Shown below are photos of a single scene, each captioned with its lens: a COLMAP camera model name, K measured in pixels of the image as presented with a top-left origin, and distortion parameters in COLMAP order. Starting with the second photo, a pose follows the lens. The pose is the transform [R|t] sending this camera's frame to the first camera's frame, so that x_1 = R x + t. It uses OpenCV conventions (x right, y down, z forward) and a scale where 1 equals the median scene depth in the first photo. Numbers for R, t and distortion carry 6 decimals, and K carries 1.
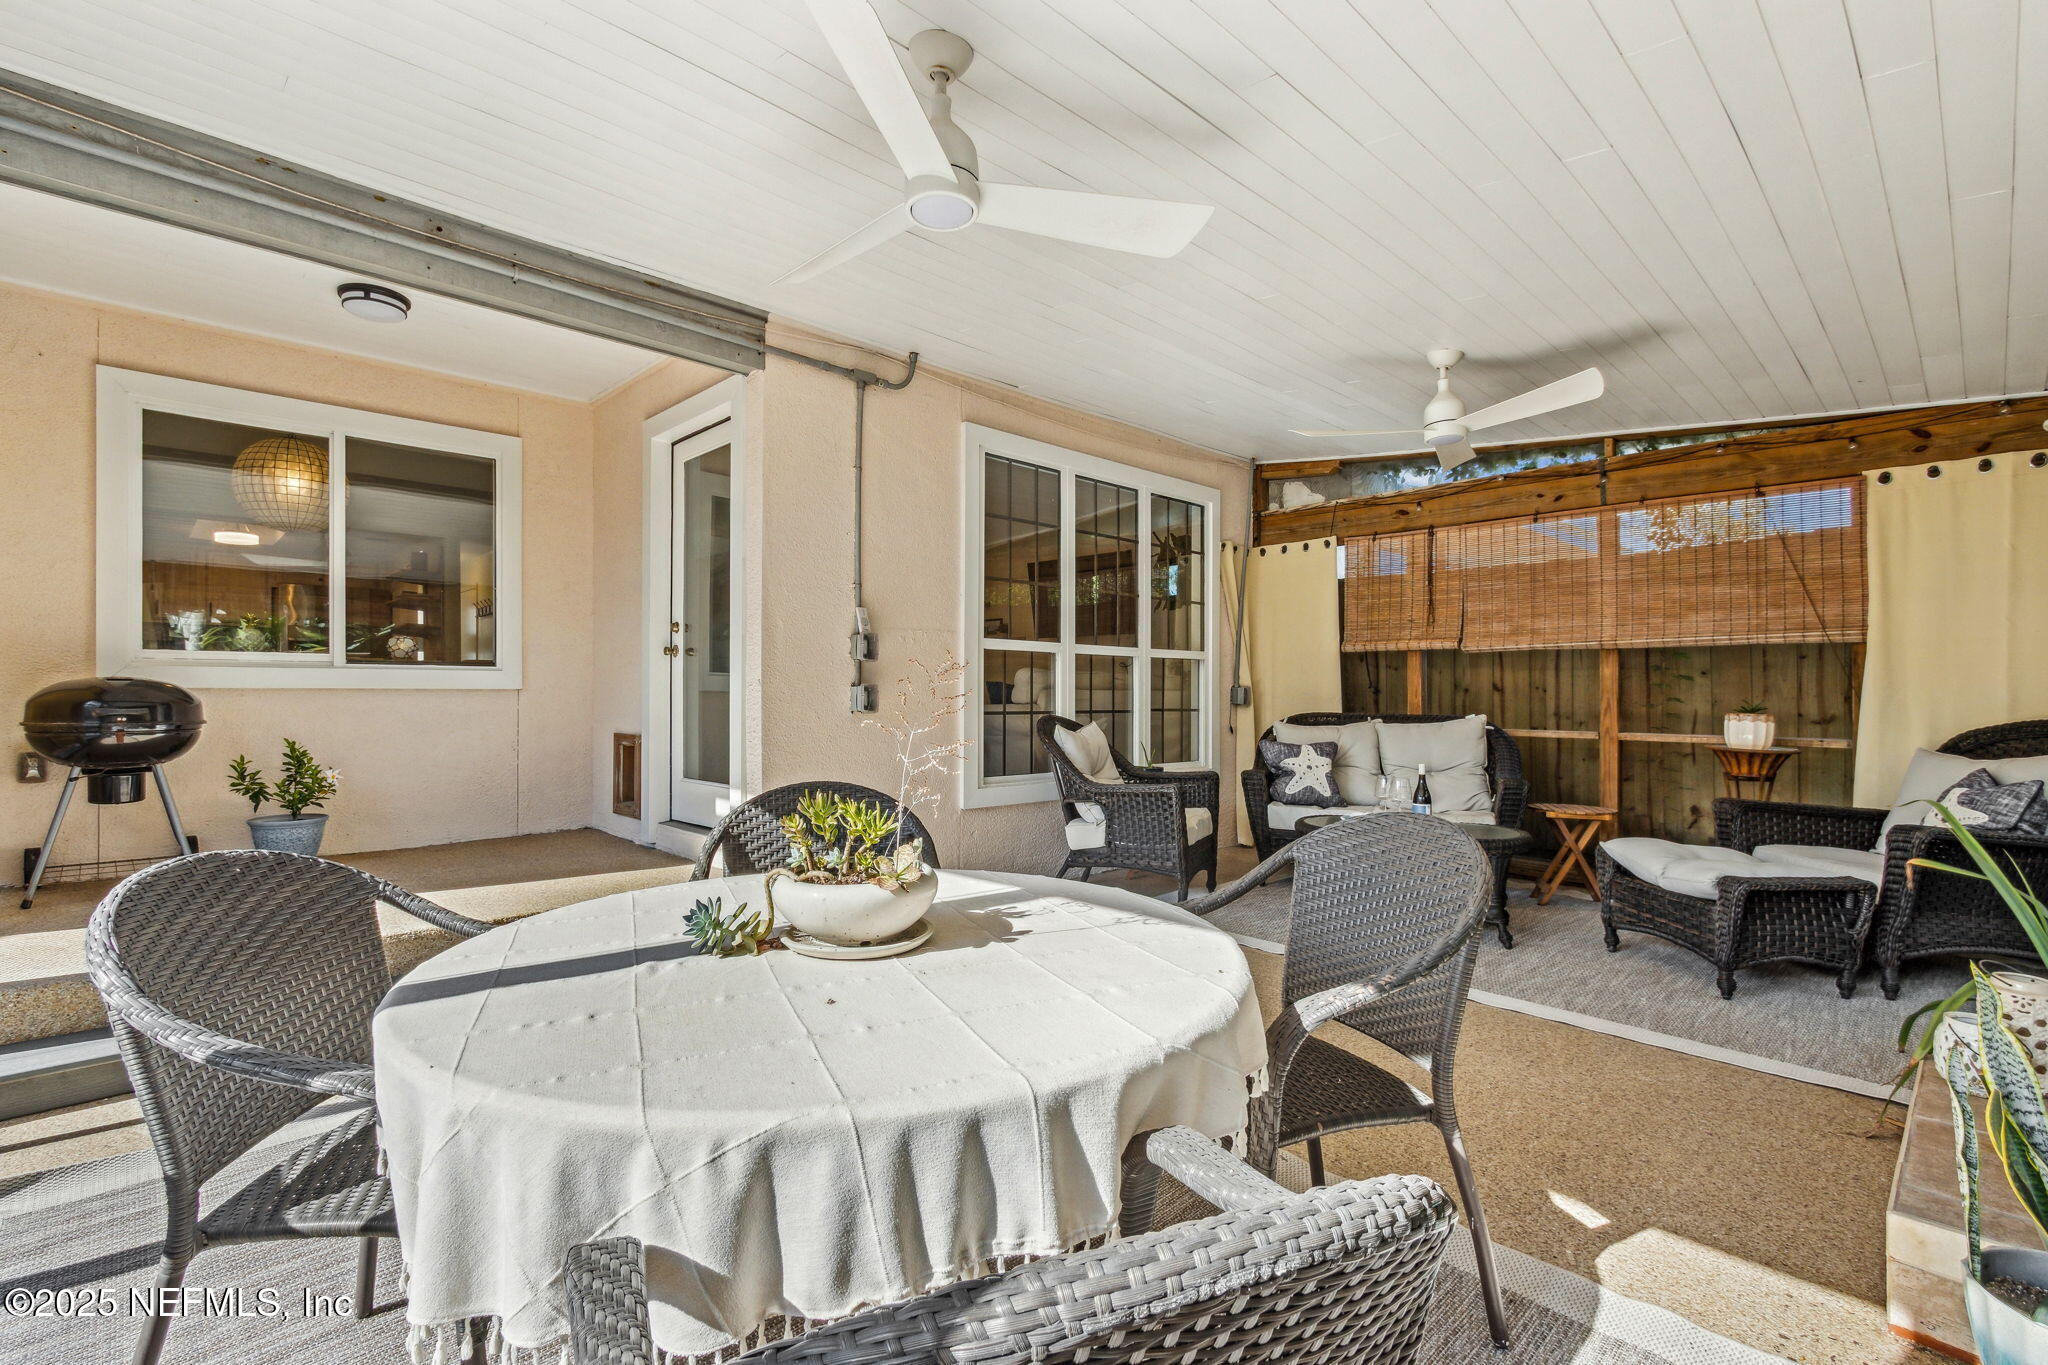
lens RADIAL K [[947.2, 0, 1025.2], [0, 947.2, 690.0], [0, 0, 1]] dist [0.006064, -0.001963]
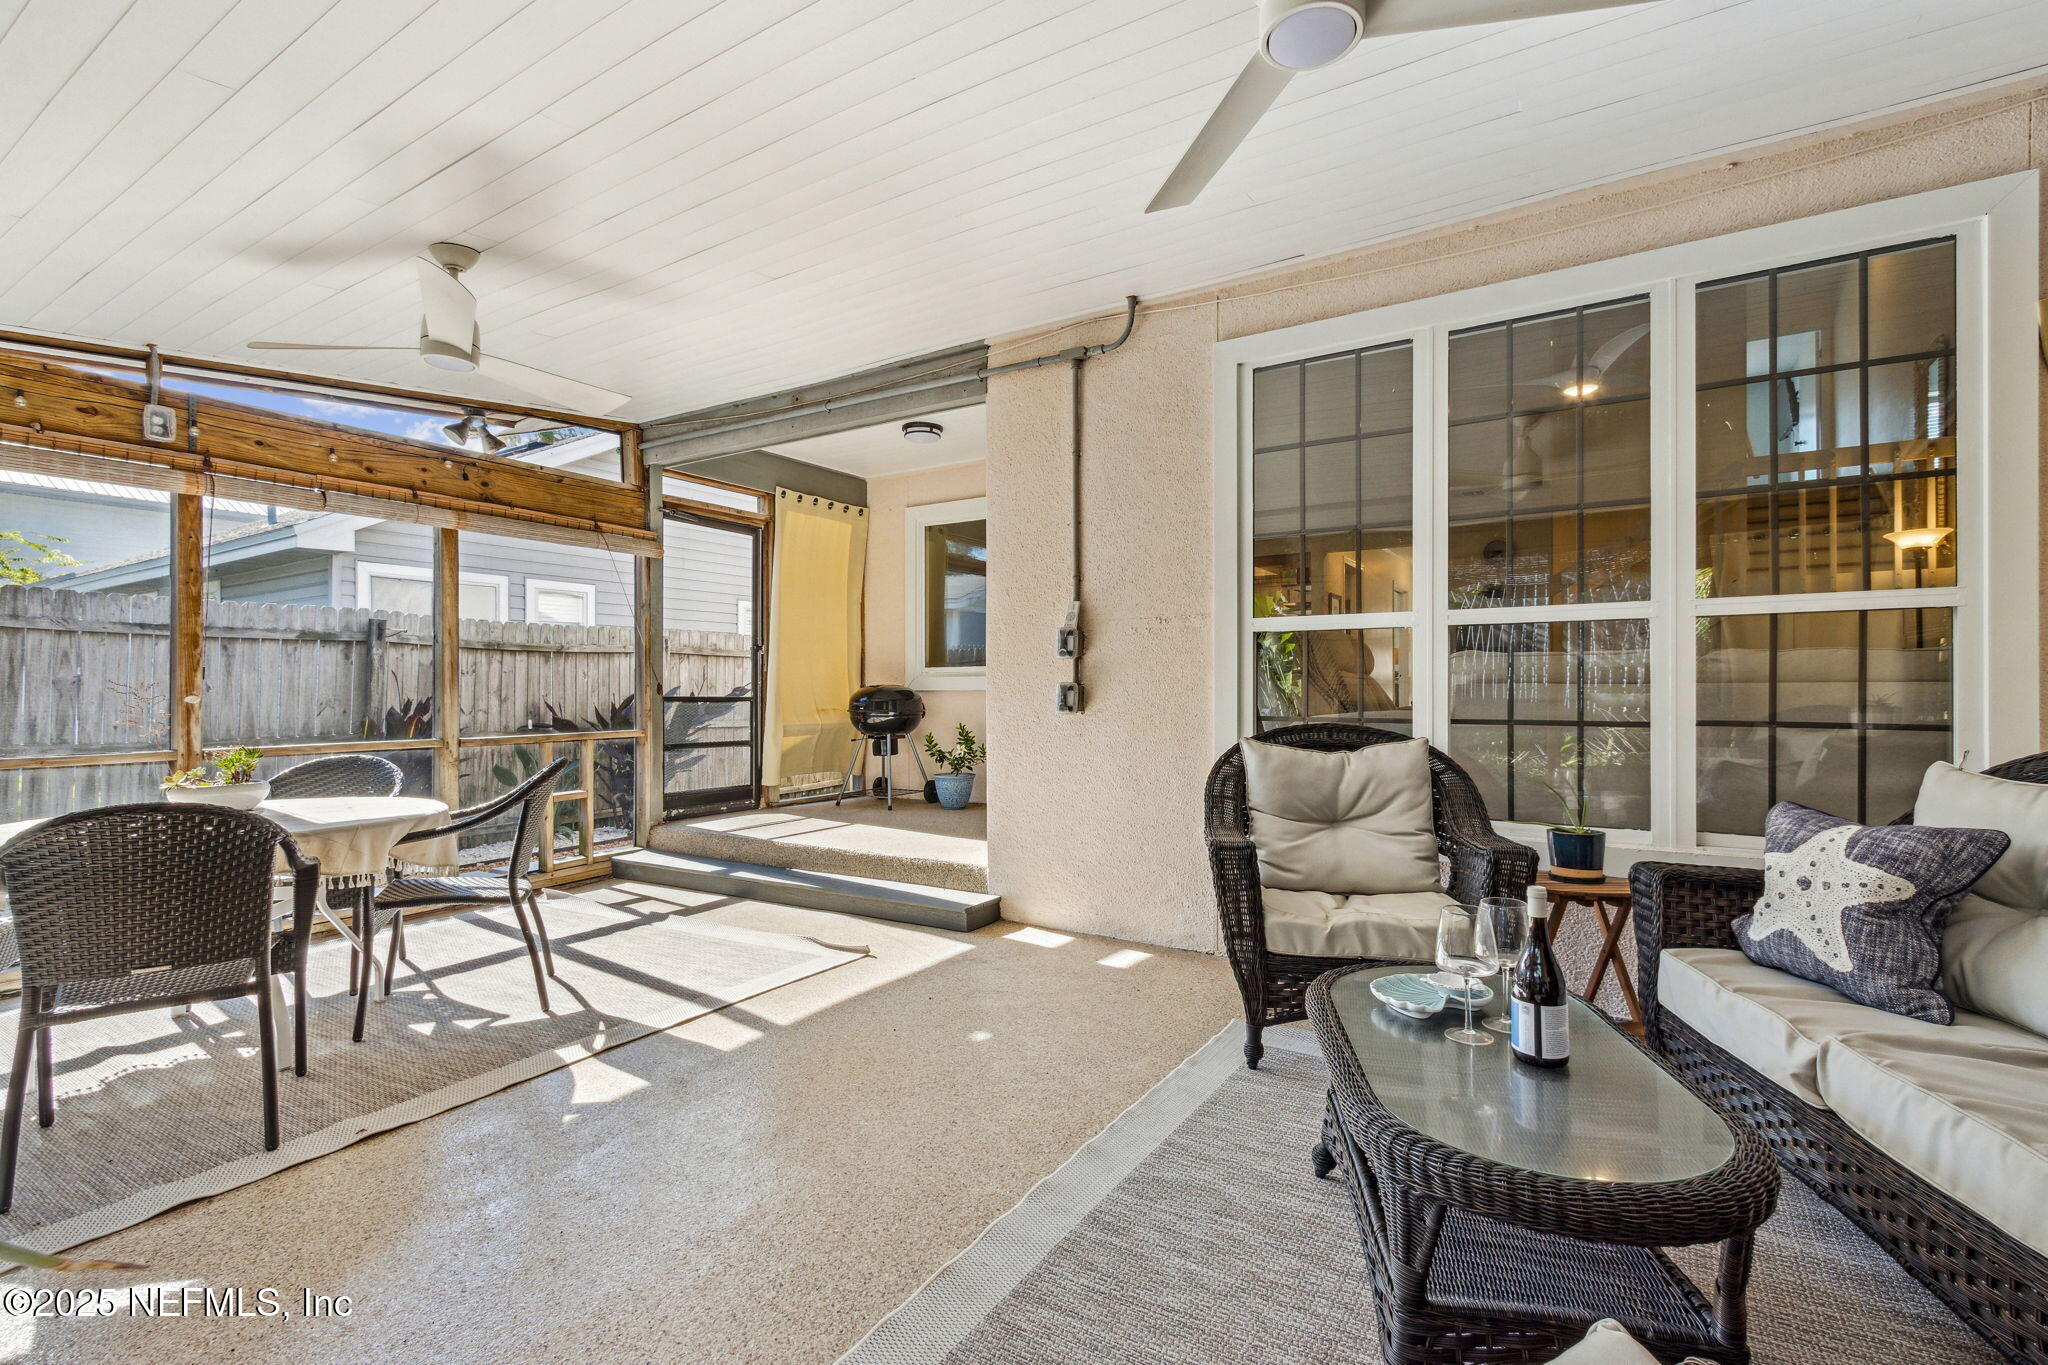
lens RADIAL K [[947.2, 0, 1015.0], [0, 947.2, 682.6], [0, 0, 1]] dist [0.006064, -0.001963]
pose [[0.228488, -0.010438, -0.973491, 0.742745], [0.013954, 0.999875, -0.007445, -0.000839], [0.973447, -0.011883, 0.228605, 0.746166]]
